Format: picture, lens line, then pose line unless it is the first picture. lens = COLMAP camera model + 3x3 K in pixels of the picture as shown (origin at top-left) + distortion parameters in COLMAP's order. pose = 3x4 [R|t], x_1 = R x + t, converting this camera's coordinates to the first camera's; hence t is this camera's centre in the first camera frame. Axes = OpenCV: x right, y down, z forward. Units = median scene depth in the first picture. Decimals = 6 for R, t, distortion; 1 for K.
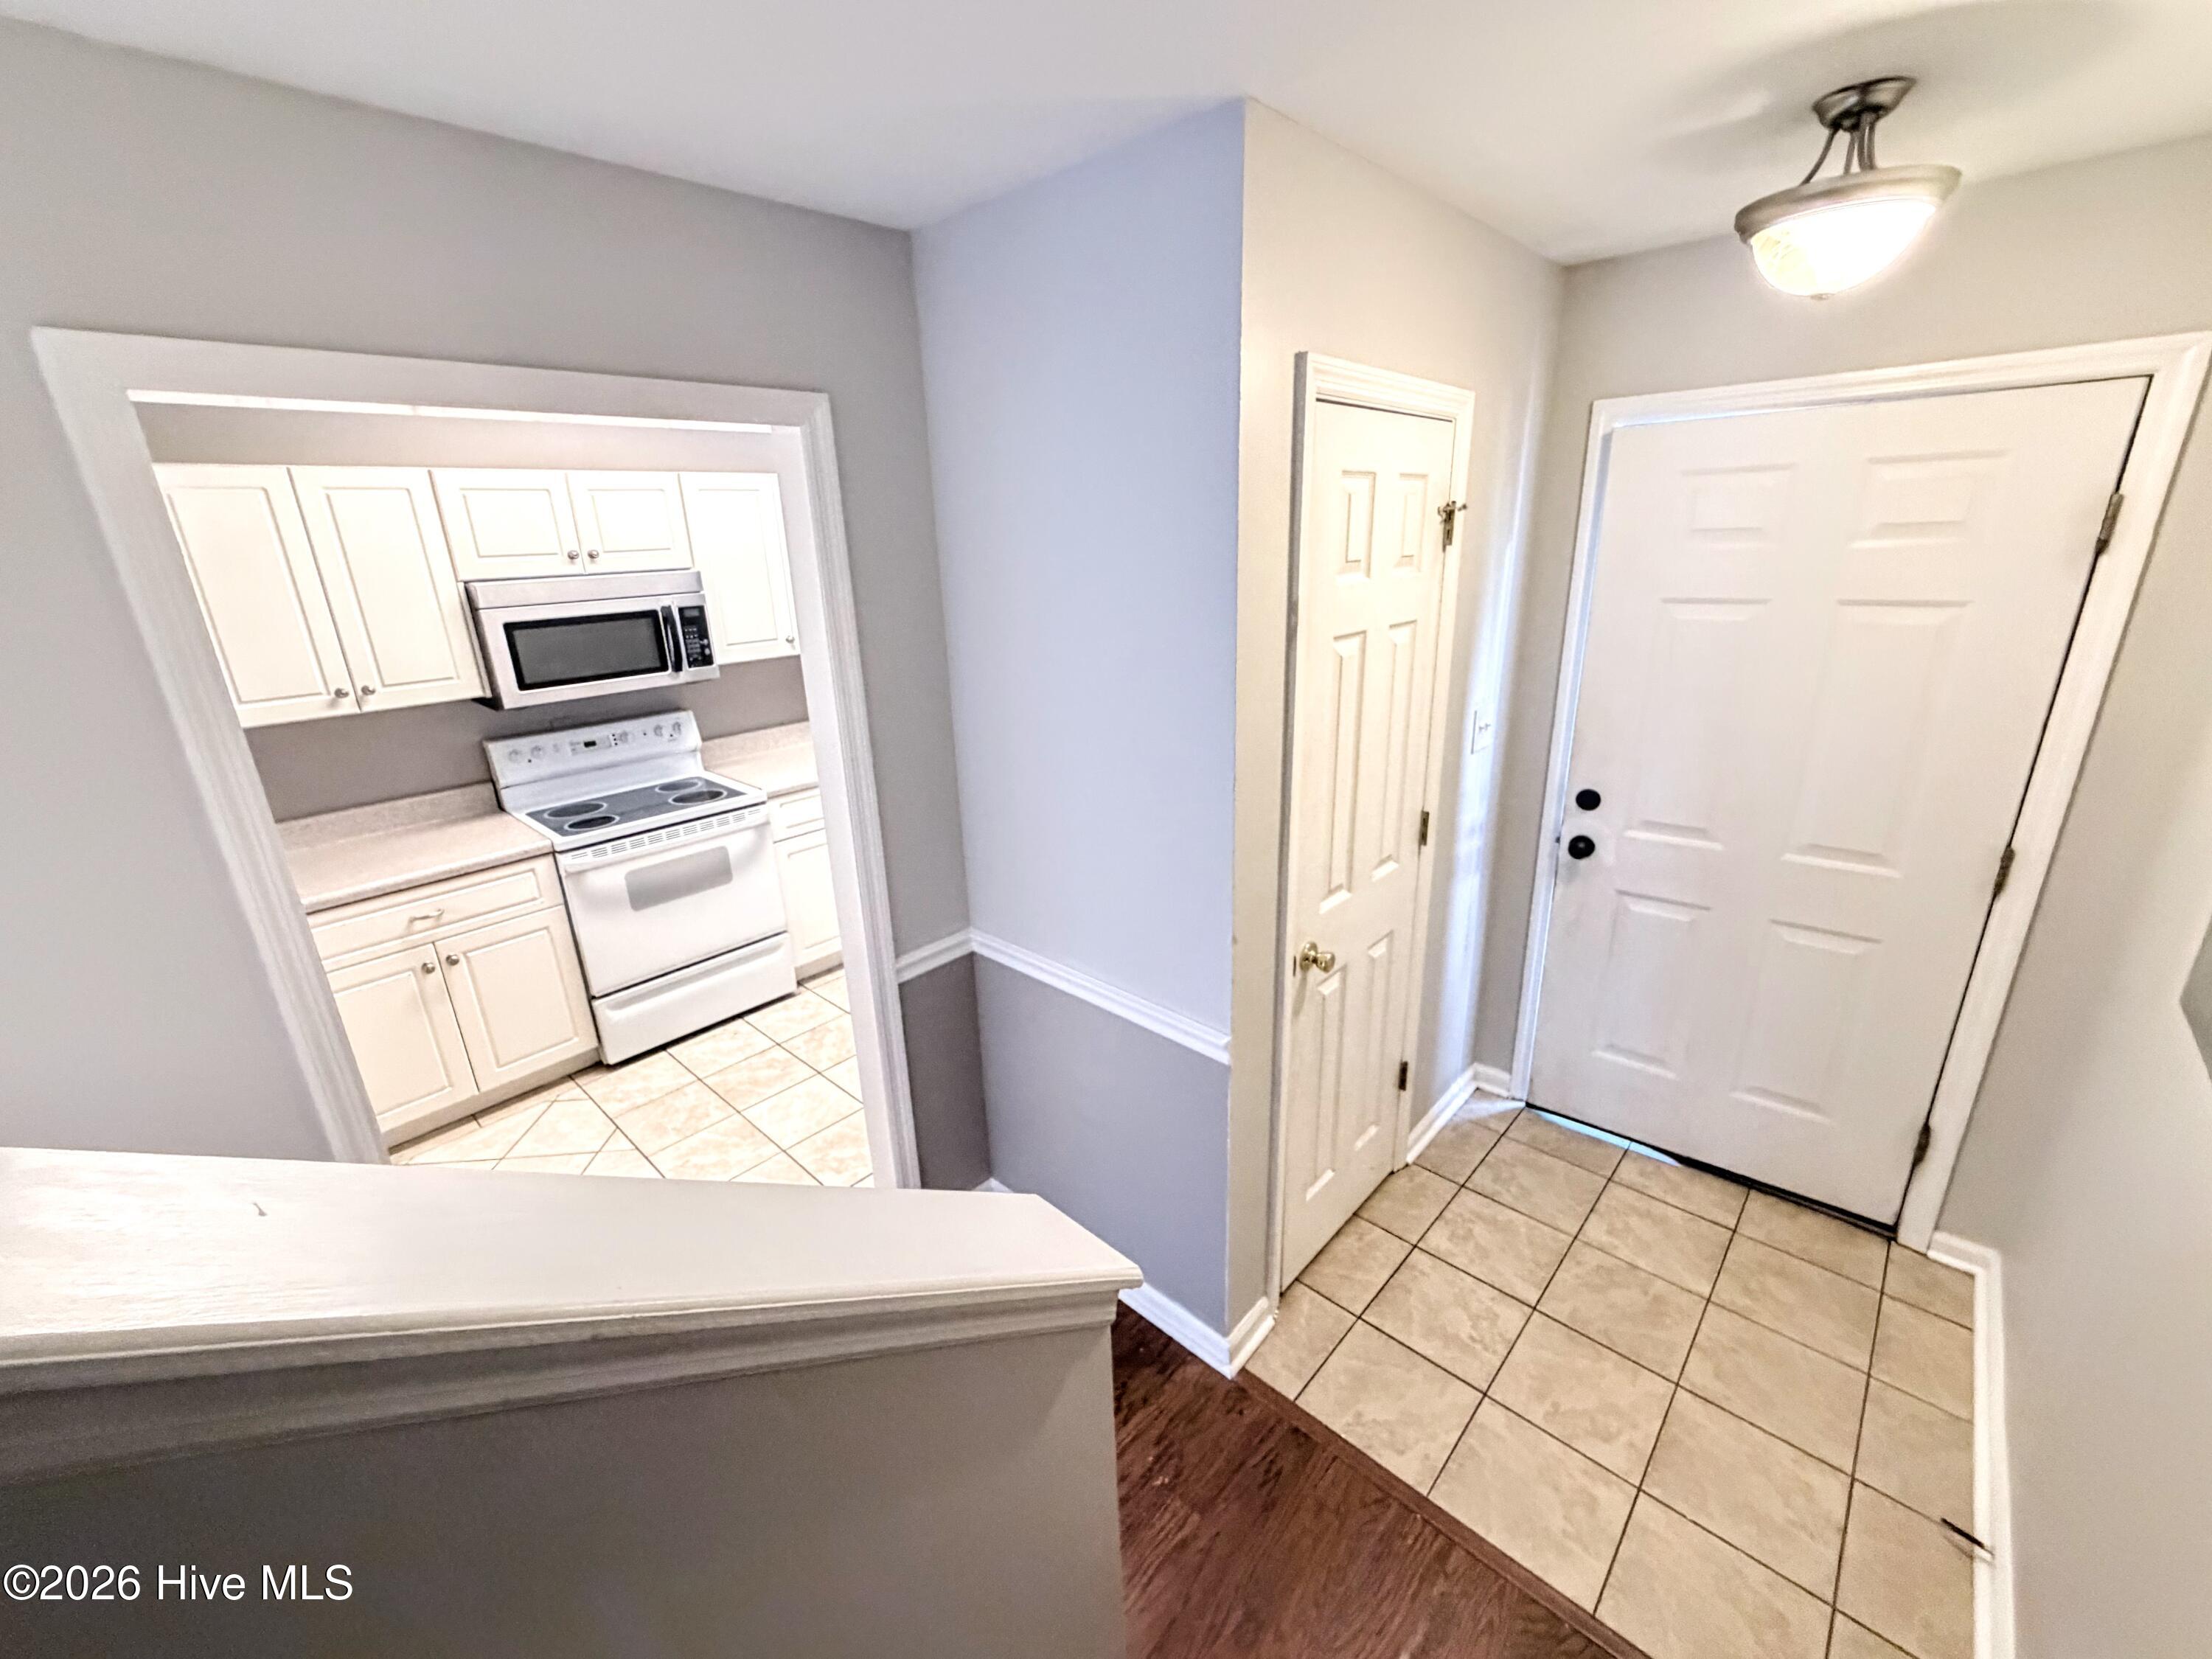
lens RADIAL K [[889.2, 0, 1105.1], [0, 889.2, 829.6], [0, 0, 1]] dist [0.000519, 0.000796]
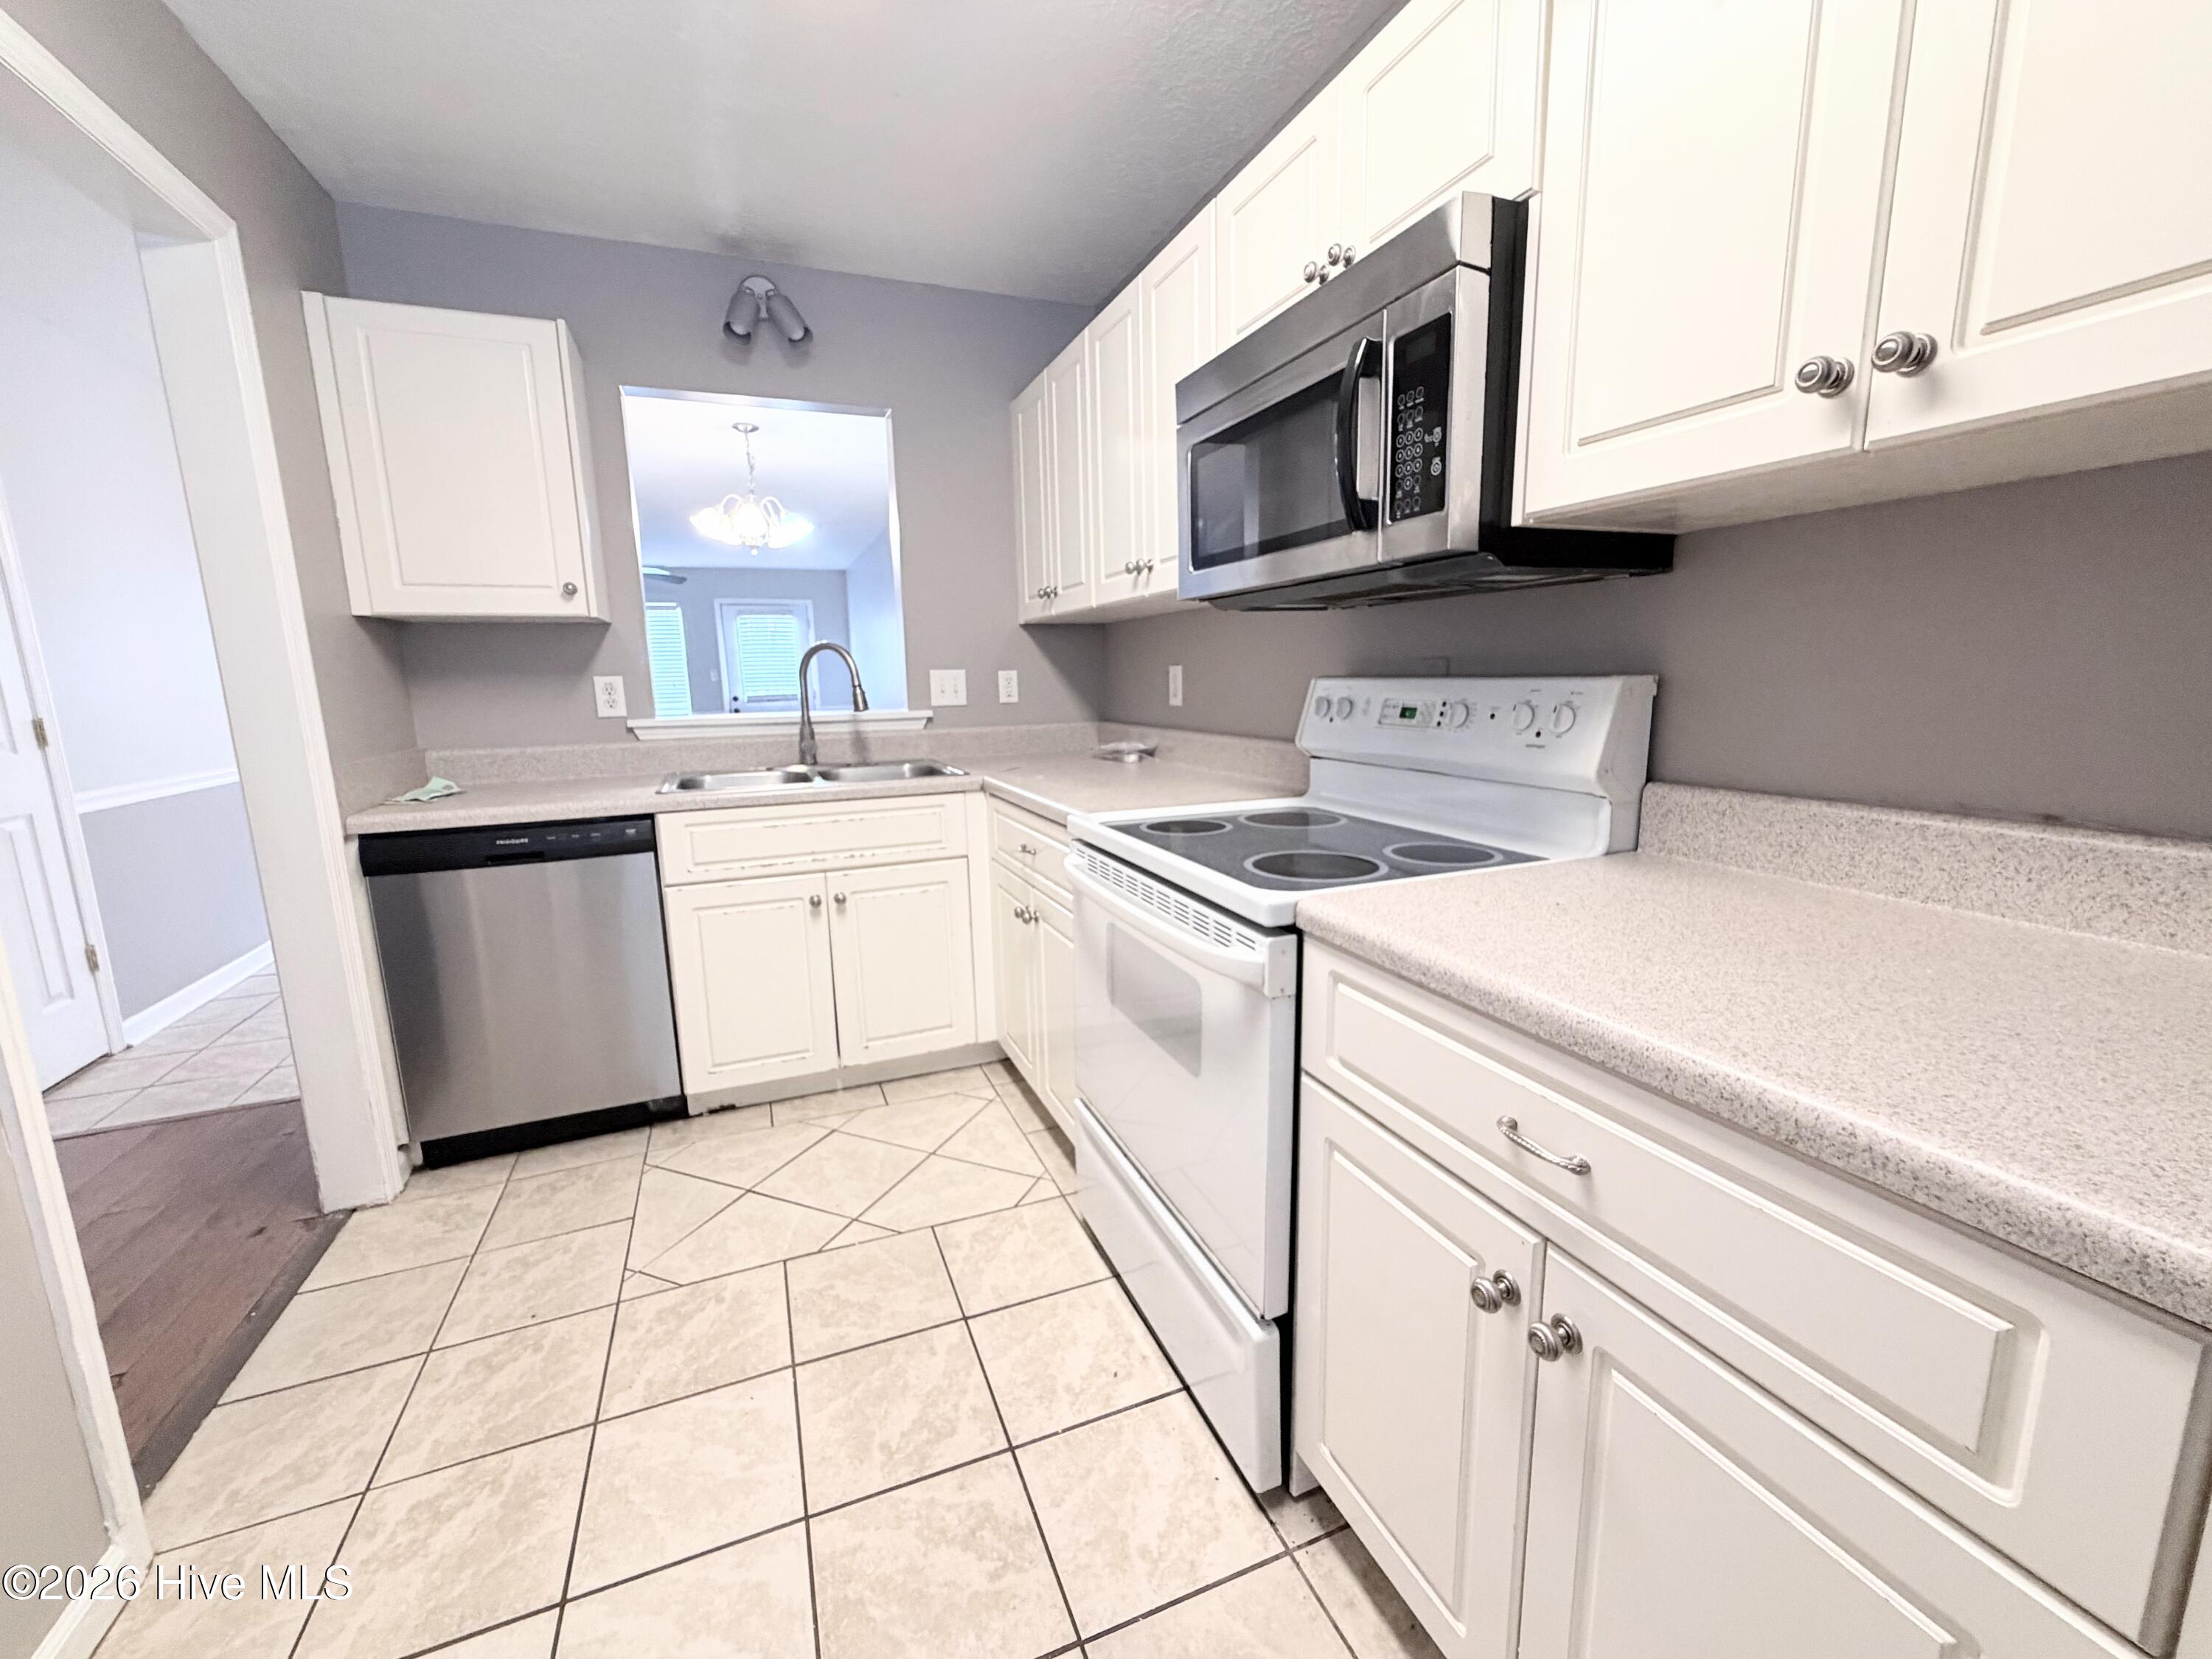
lens RADIAL K [[889.2, 0, 1093.3], [0, 889.2, 829.8], [0, 0, 1]] dist [0.000519, 0.000796]
pose [[-0.432378, 0.200586, -0.879099, -0.086584], [-0.254659, 0.908088, 0.332453, -0.166650], [0.864984, 0.367616, -0.341556, 1.122957]]
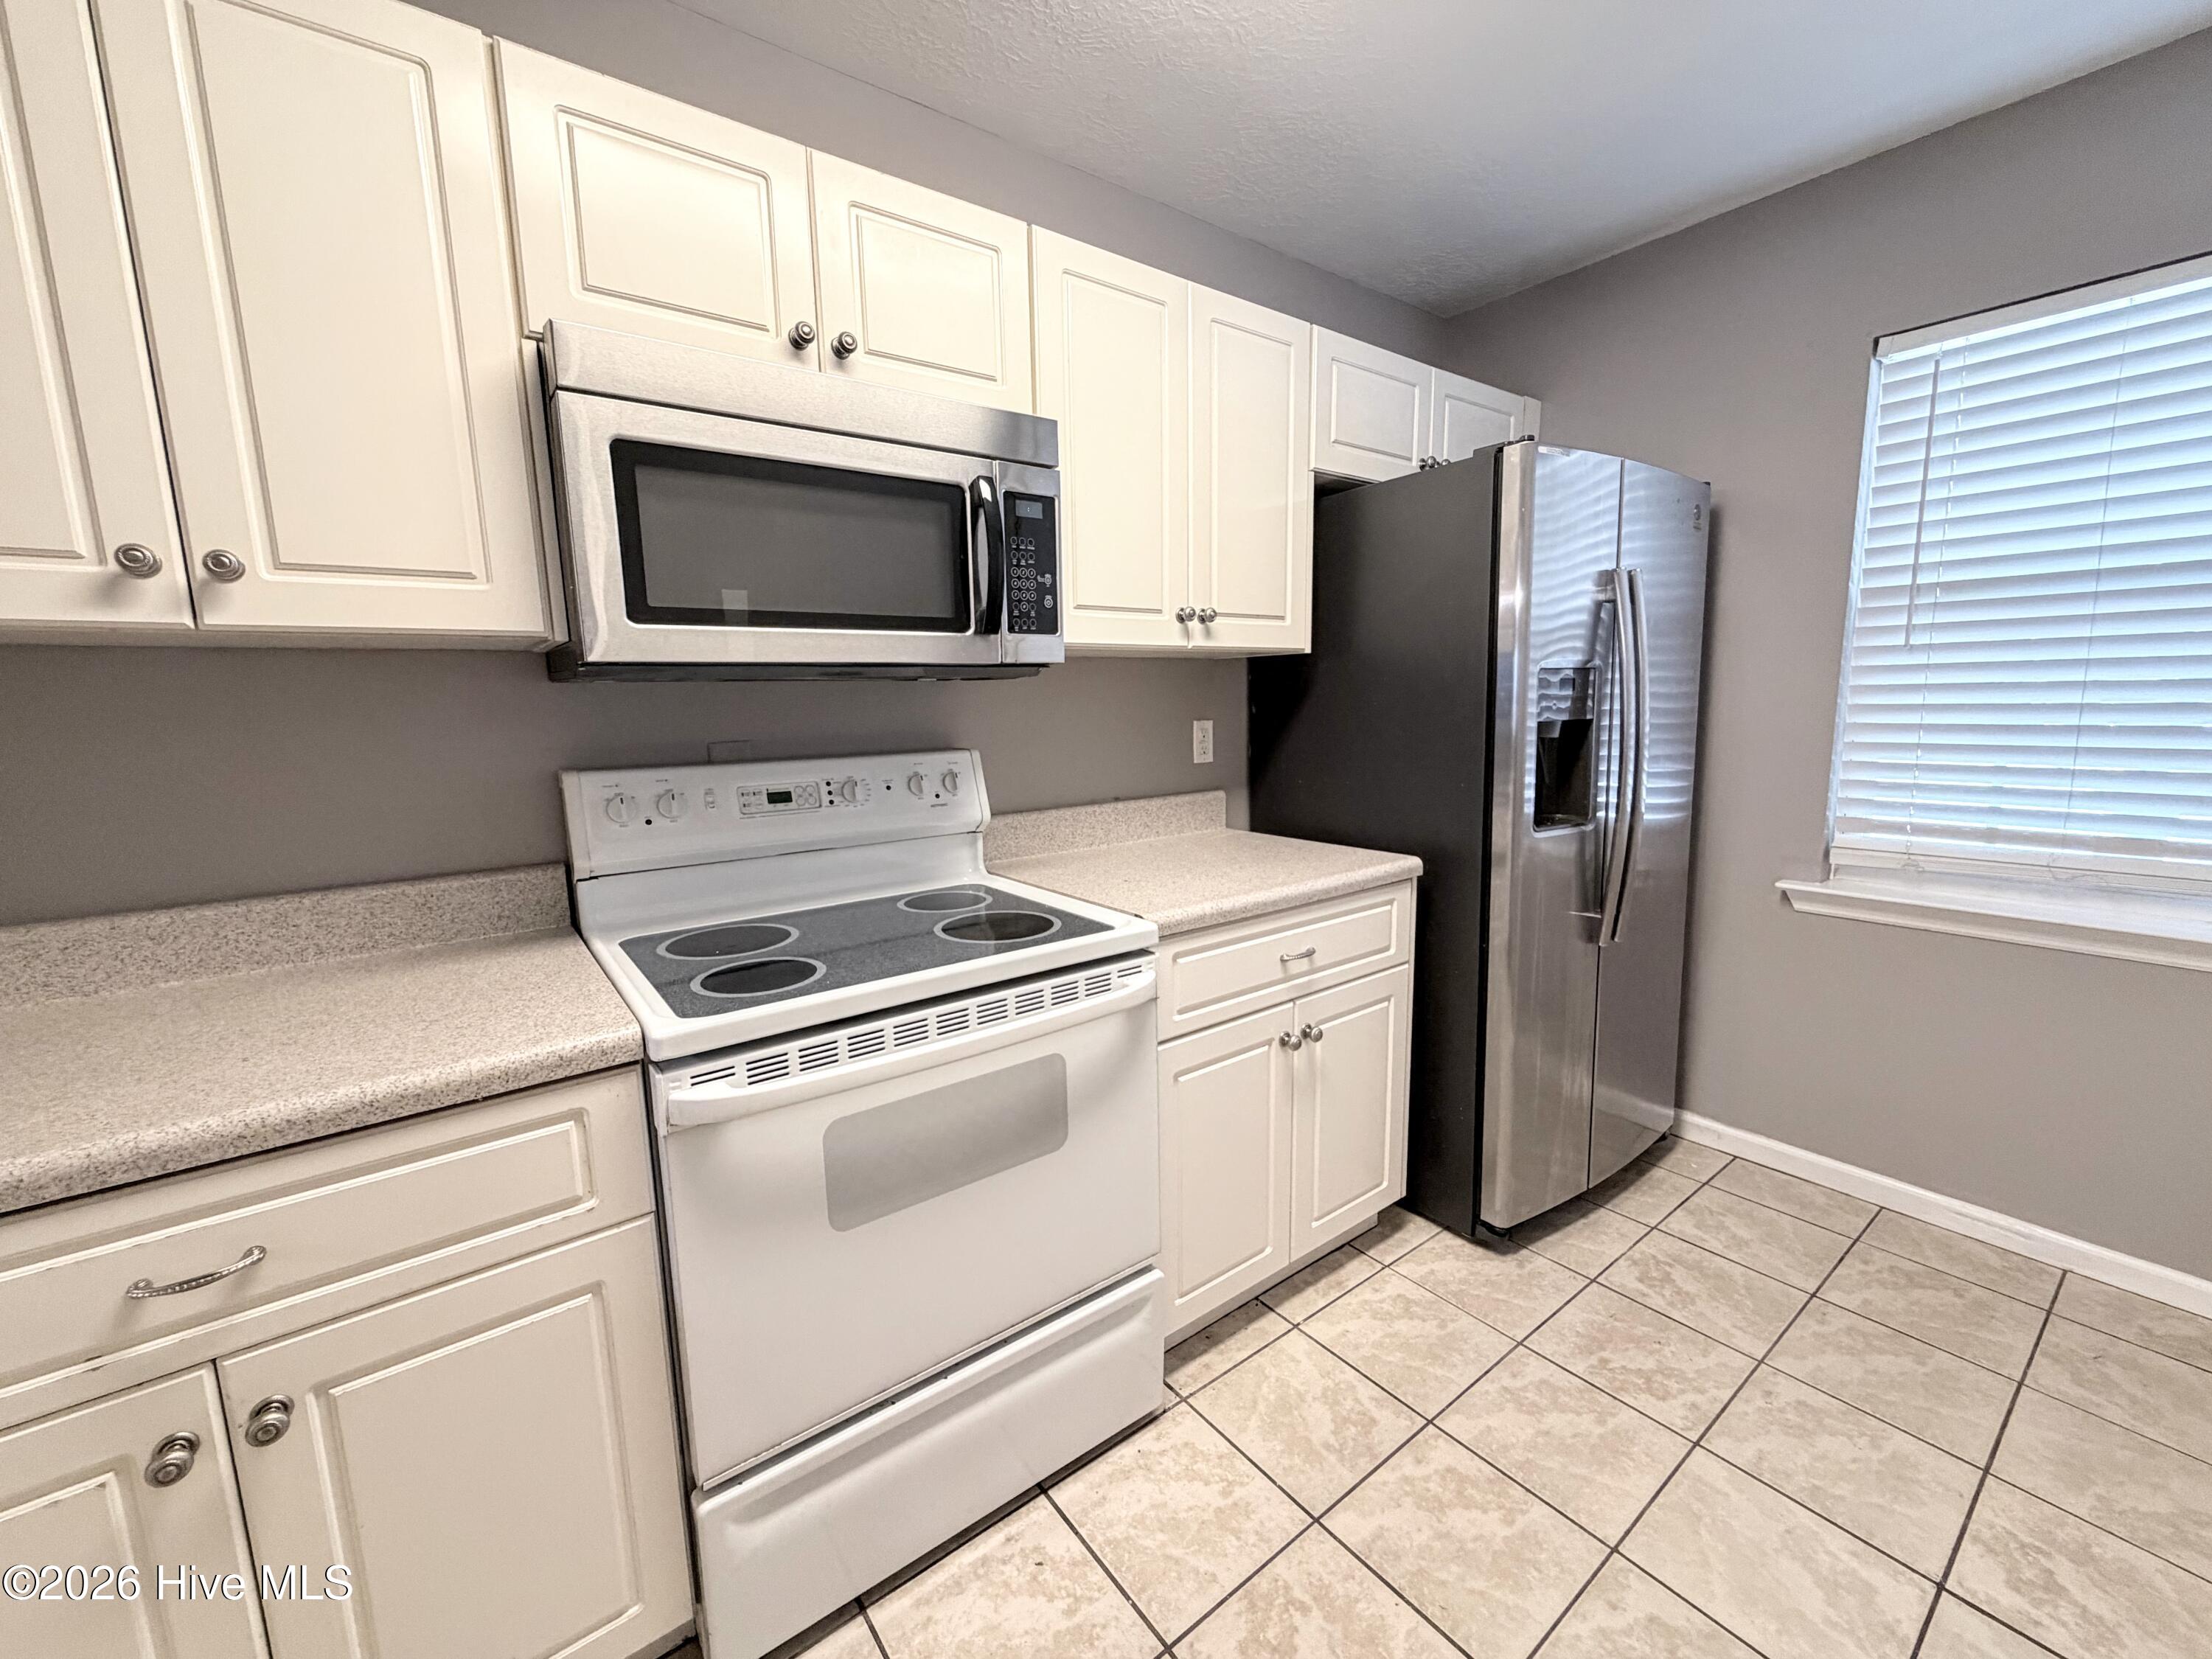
lens RADIAL K [[889.2, 0, 1102.3], [0, 889.2, 830.6], [0, 0, 1]] dist [0.000519, 0.000796]
pose [[0.984391, 0.041242, -0.171097, -0.362955], [-0.069575, 0.984159, -0.163064, -0.017454], [0.161662, 0.172423, 0.971667, 0.630527]]
